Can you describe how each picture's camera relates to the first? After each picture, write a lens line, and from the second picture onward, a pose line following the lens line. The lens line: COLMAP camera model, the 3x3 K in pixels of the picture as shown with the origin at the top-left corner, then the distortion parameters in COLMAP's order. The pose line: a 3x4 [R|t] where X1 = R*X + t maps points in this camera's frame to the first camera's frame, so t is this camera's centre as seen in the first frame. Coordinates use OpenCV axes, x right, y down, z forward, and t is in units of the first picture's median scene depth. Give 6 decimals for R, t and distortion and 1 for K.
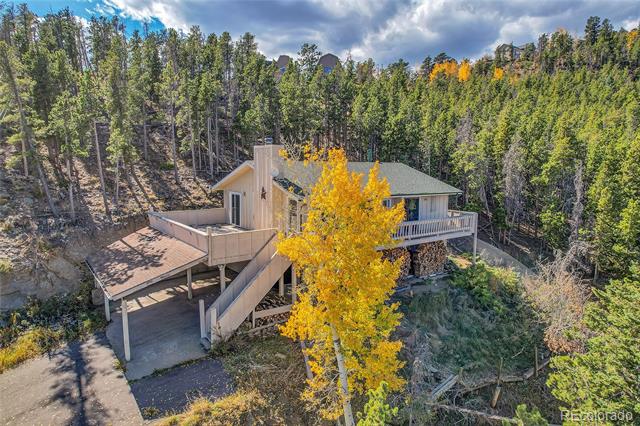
lens RADIAL K [[423.4, 0, 320.0], [0, 423.4, 213.0], [0, 0, 1]] dist [-0.068245, 0.082631]
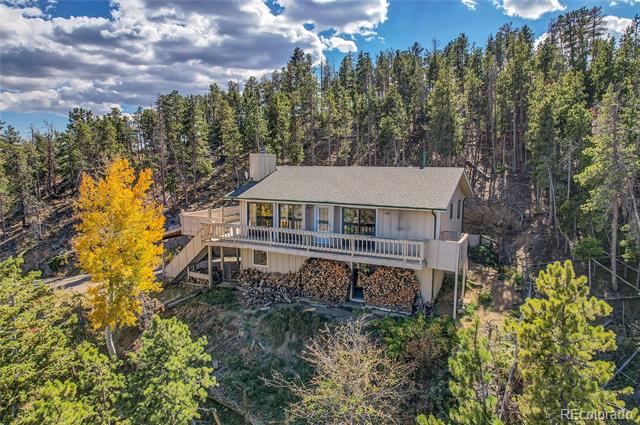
lens RADIAL K [[423.4, 0, 320.0], [0, 423.4, 212.5], [0, 0, 1]] dist [-0.068245, 0.082631]
pose [[0.440127, 0.095478, -0.892845, 1.042982], [-0.105405, 0.992950, 0.054223, -0.072989], [0.891728, 0.070245, 0.447088, 0.595360]]
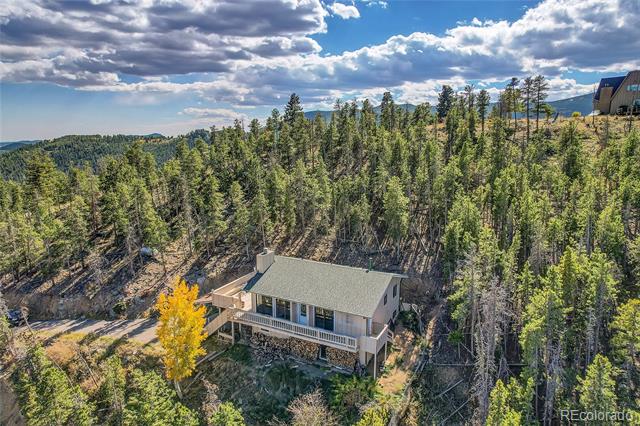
lens RADIAL K [[411.5, 0, 319.5], [0, 411.5, 248.2], [0, 0, 1]] dist [-0.003555, 0.017156]
pose [[0.433866, 0.241434, -0.868026, 1.490421], [-0.100451, 0.970383, 0.219695, -0.583275], [0.895360, -0.008124, 0.445269, 0.408720]]
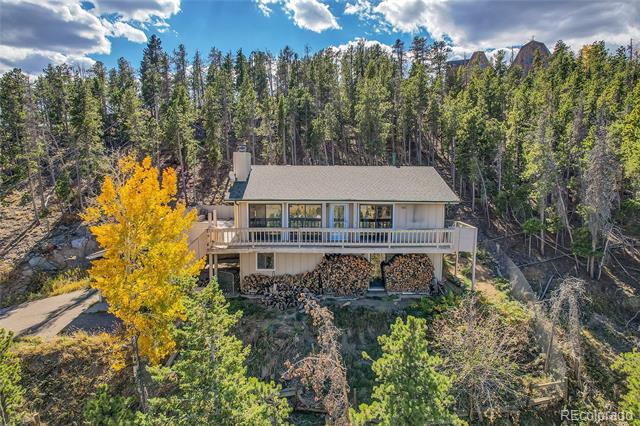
lens RADIAL K [[423.4, 0, 320.0], [0, 423.4, 213.0], [0, 0, 1]] dist [-0.068245, 0.082631]
pose [[0.808019, 0.064138, -0.585654, 0.726964], [-0.067496, 0.997589, 0.016129, -0.026224], [0.585277, 0.026496, 0.810400, 0.179272]]
